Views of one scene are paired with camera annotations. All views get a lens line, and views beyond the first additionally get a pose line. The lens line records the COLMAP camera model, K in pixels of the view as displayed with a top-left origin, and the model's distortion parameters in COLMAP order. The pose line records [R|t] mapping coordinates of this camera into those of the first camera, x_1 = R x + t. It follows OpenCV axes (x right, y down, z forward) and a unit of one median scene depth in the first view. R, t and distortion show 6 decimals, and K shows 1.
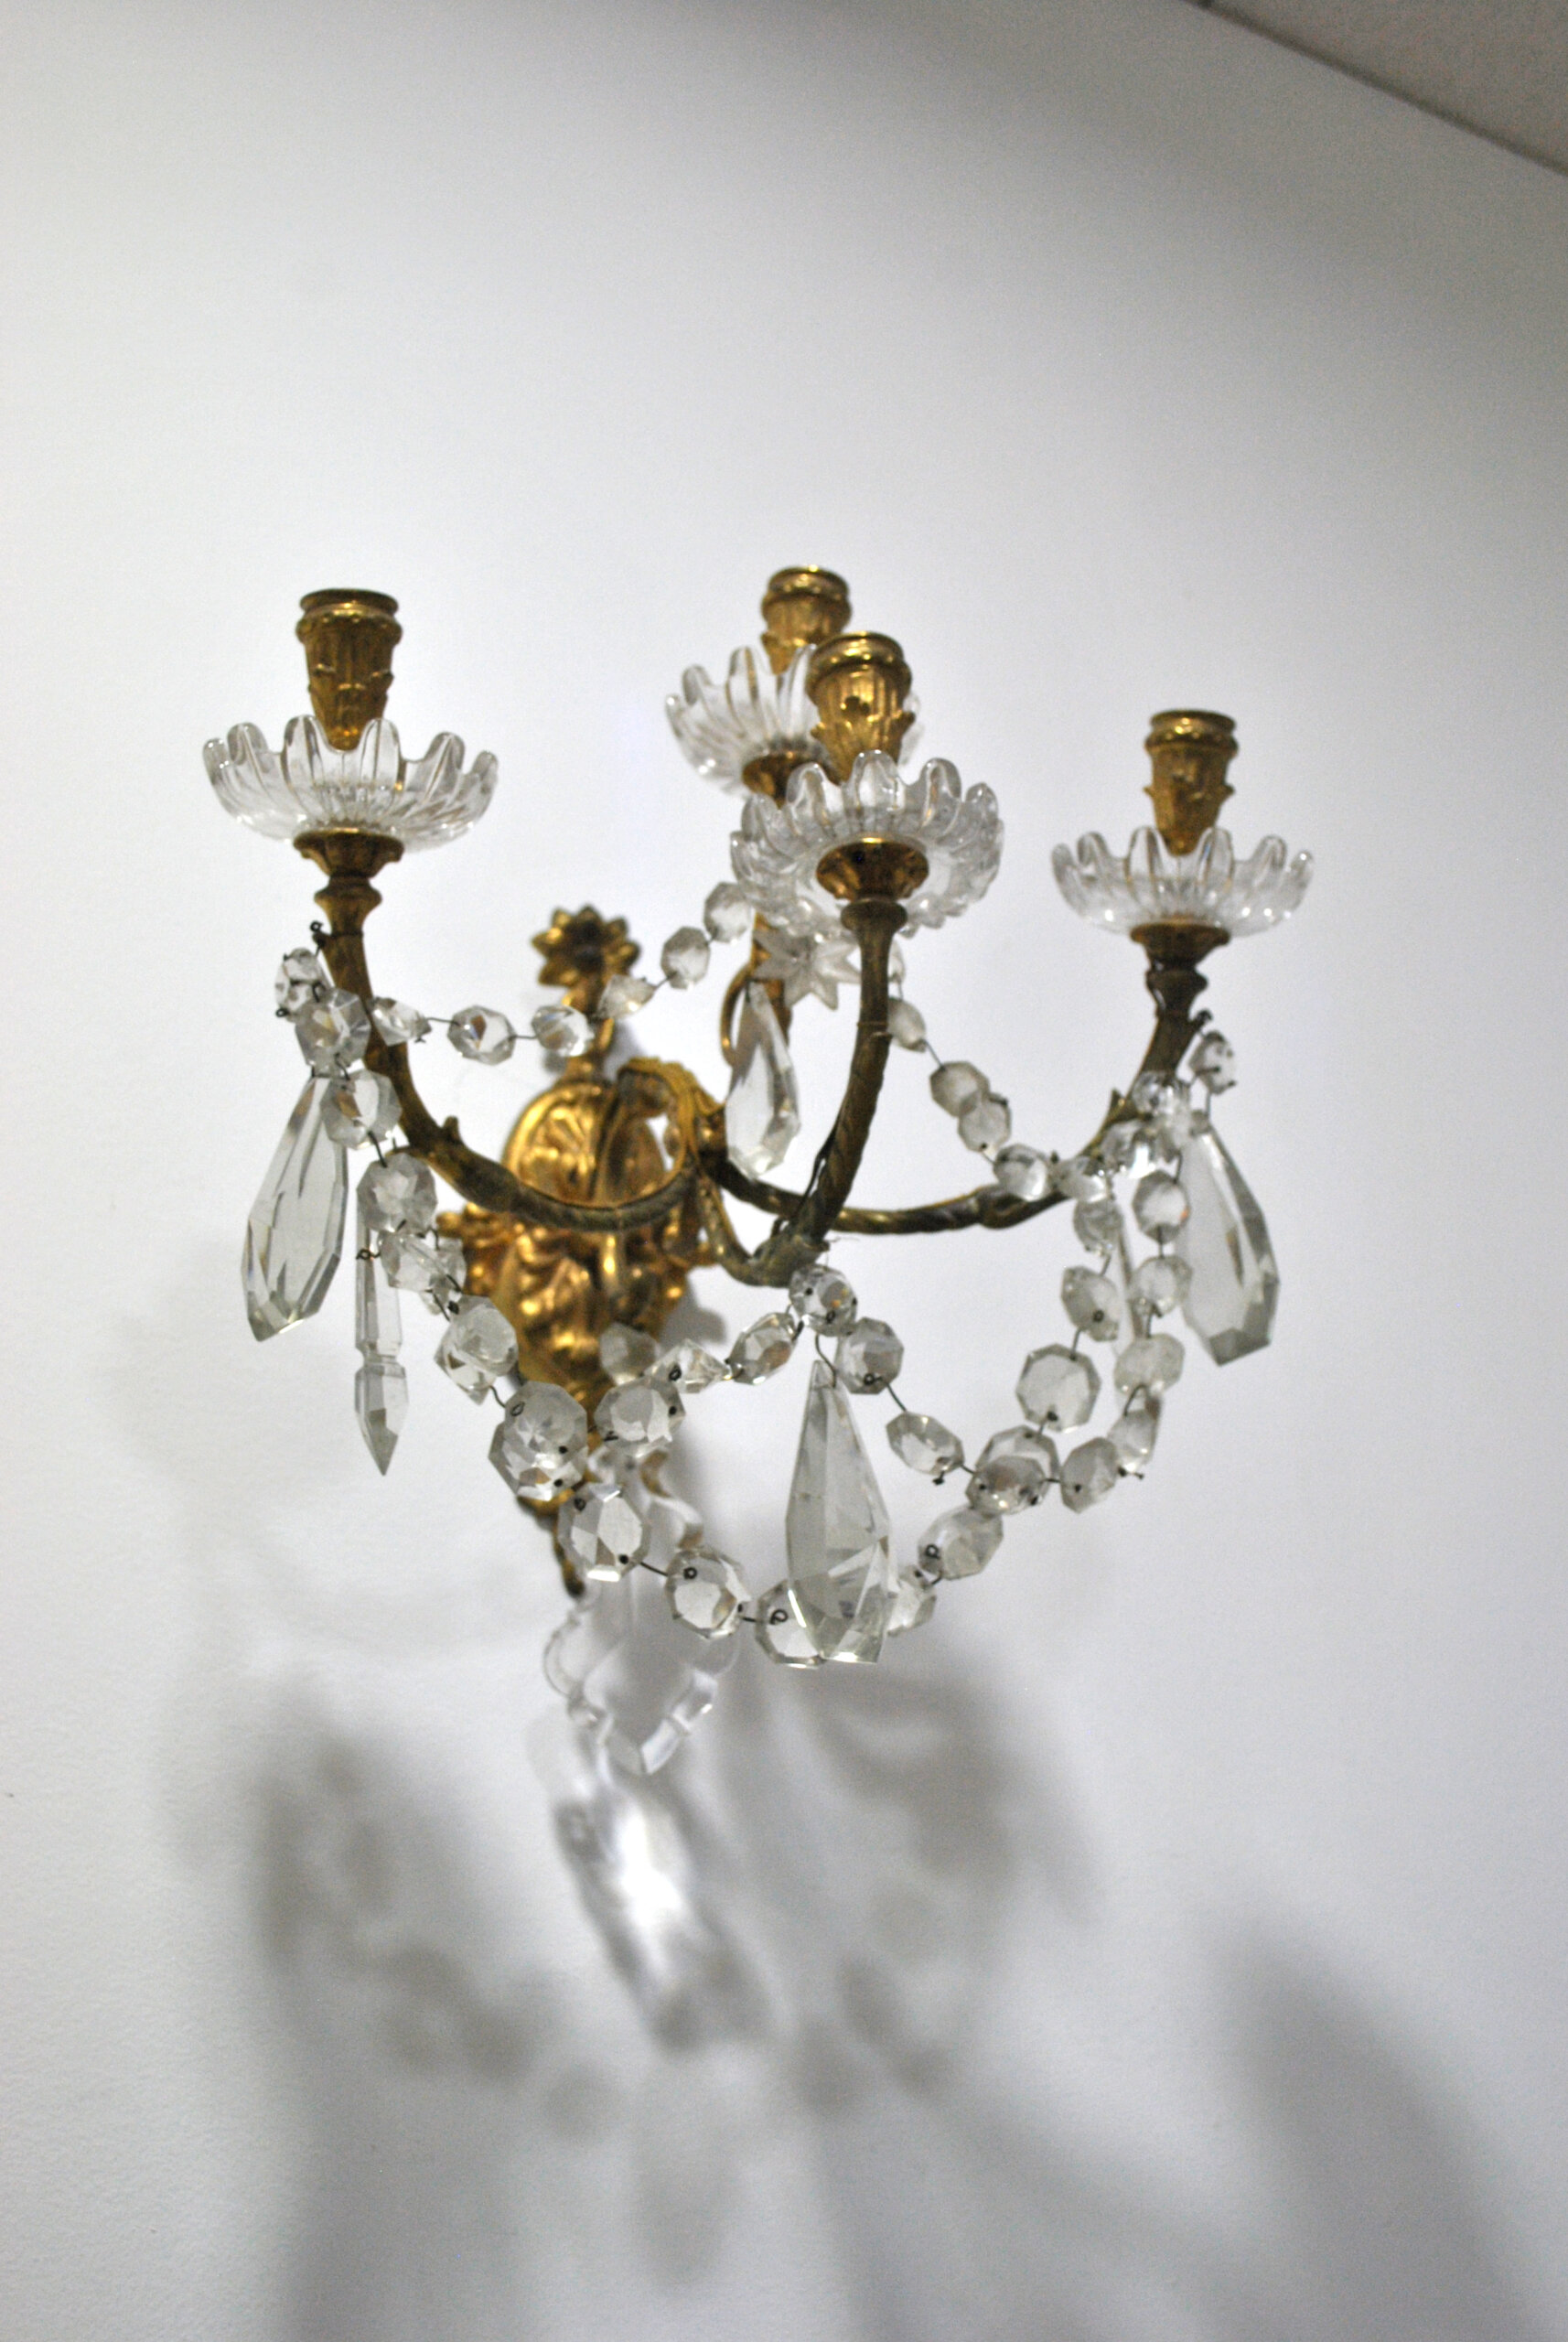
lens RADIAL K [[2466.6, 0, 784.0], [0, 2466.6, 1171.0], [0, 0, 1]] dist [-0.056813, -0.013142]
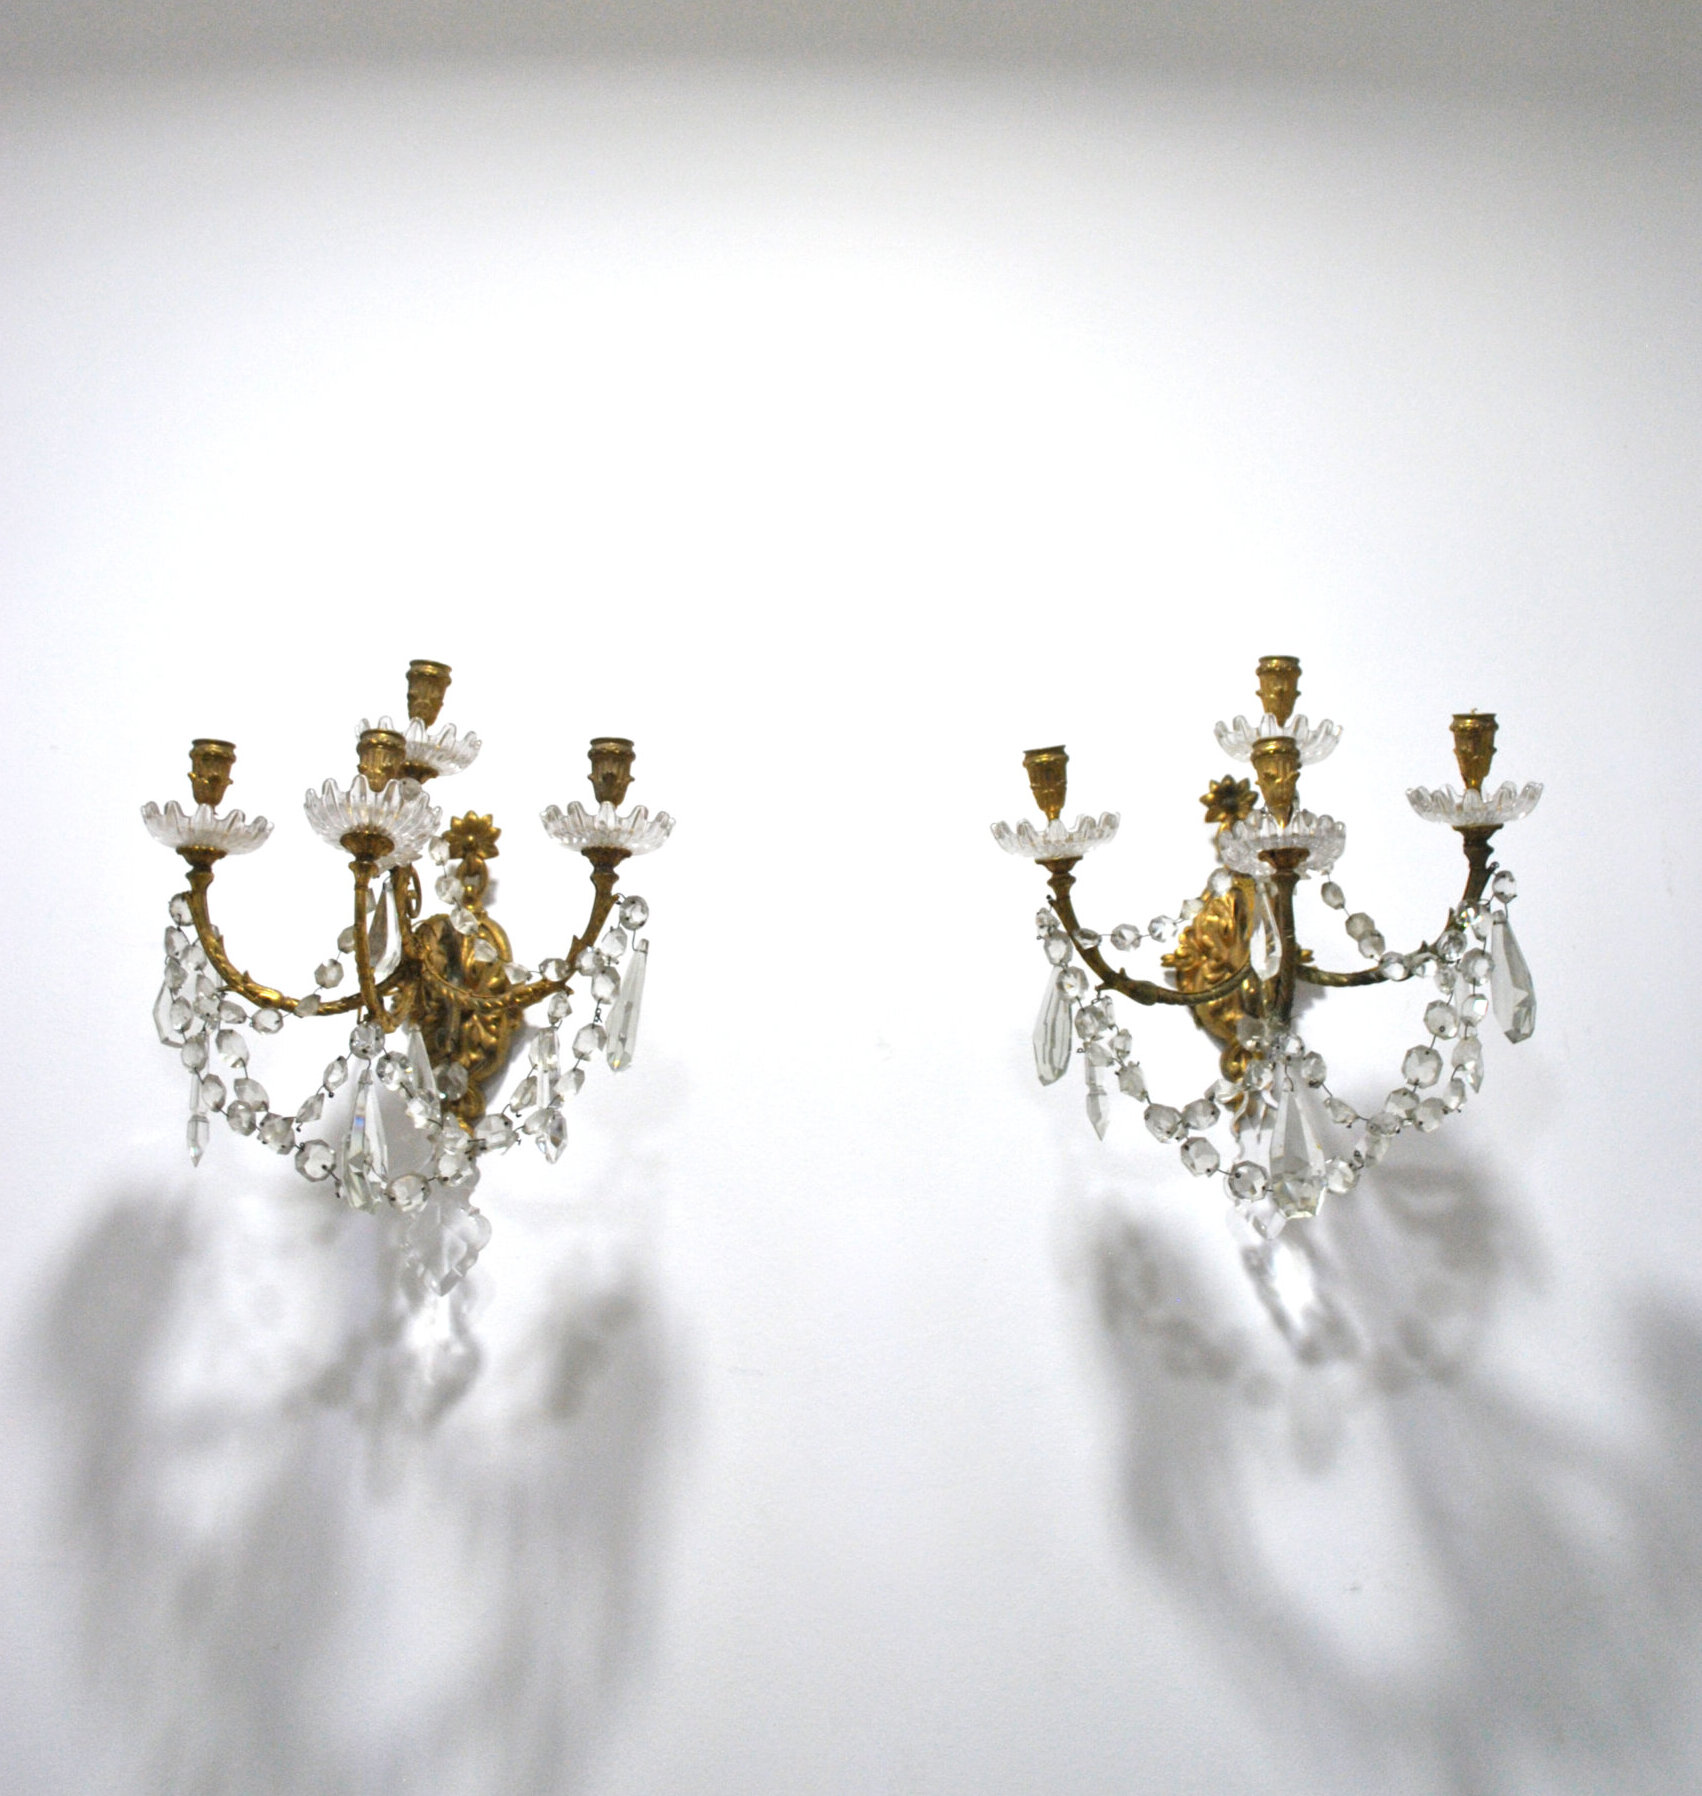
lens RADIAL K [[2190.5, 0, 849.4], [0, 2190.5, 651.0], [0, 0, 1]] dist [-0.068558, -0.011710]
pose [[0.899259, -0.117513, -0.421335, 0.464368], [0.151026, 0.987415, 0.046942, -0.396368], [0.410516, -0.105846, 0.905689, -0.786562]]
